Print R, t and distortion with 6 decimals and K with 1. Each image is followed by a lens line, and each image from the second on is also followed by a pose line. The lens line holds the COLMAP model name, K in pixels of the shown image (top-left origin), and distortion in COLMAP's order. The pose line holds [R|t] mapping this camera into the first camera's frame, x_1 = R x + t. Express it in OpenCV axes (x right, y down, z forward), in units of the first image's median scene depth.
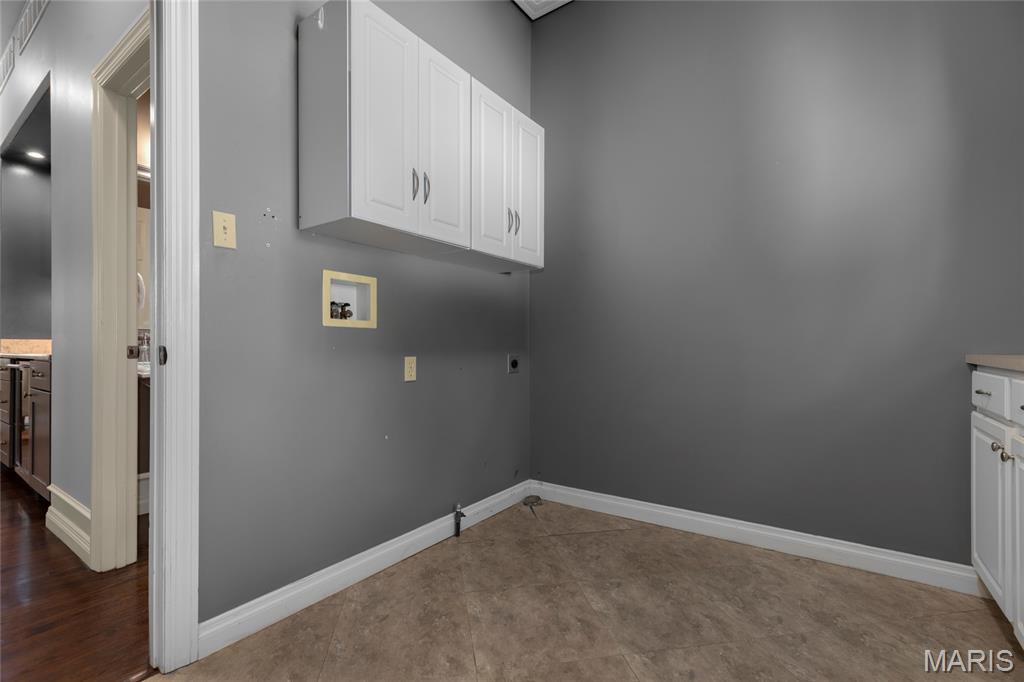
lens RADIAL K [[458.5, 0, 508.4], [0, 458.5, 345.8], [0, 0, 1]] dist [-0.001421, 0.000021]
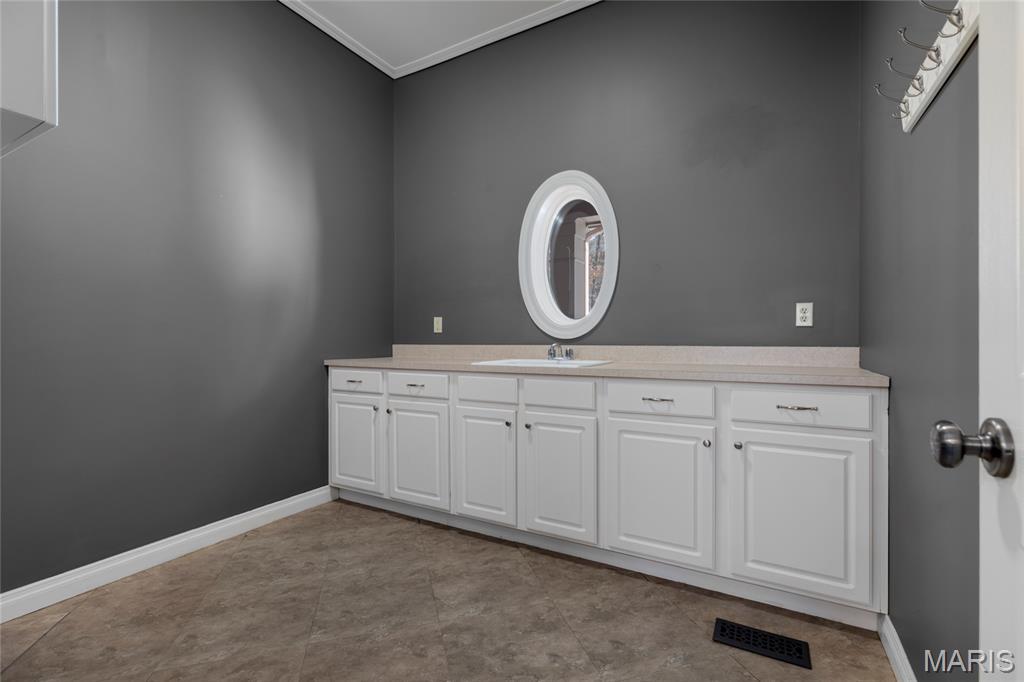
lens RADIAL K [[458.5, 0, 508.1], [0, 458.5, 340.3], [0, 0, 1]] dist [-0.001421, 0.000021]
pose [[-0.110695, 0.003169, 0.993849, -0.692221], [0.001827, 0.999994, -0.002985, -0.044697], [-0.993853, 0.001486, -0.110700, 0.483689]]
